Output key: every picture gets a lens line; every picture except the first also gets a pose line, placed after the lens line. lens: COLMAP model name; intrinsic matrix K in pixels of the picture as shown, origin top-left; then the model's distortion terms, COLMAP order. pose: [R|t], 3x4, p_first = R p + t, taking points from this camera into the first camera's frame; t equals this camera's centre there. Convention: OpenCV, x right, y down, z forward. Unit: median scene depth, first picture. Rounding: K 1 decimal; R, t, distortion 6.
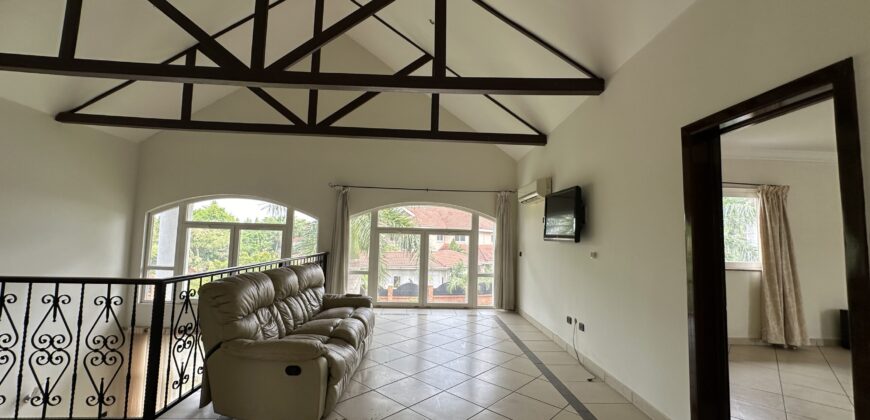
lens RADIAL K [[347.3, 0, 430.8], [0, 347.3, 214.2], [0, 0, 1]] dist [-0.003097, 0.000407]
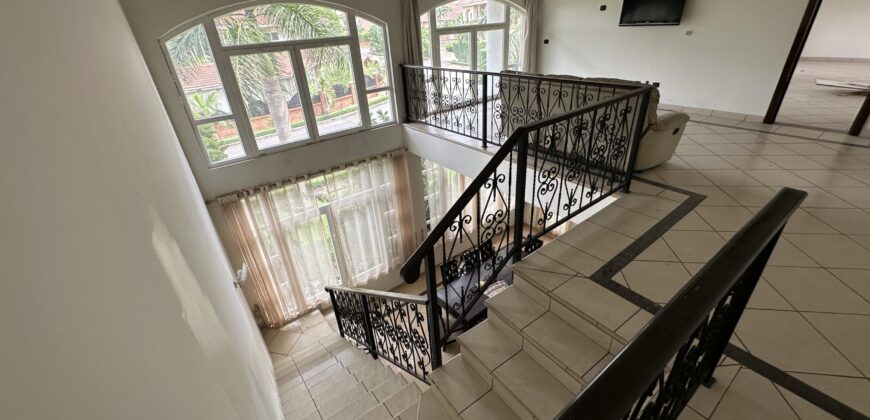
lens RADIAL K [[347.3, 0, 434.6], [0, 347.3, 208.1], [0, 0, 1]] dist [-0.003097, 0.000407]
pose [[0.829445, -0.332531, 0.448825, -0.767194], [0.044596, 0.840356, 0.540197, -0.064369], [-0.556805, -0.428048, 0.711859, 0.130856]]
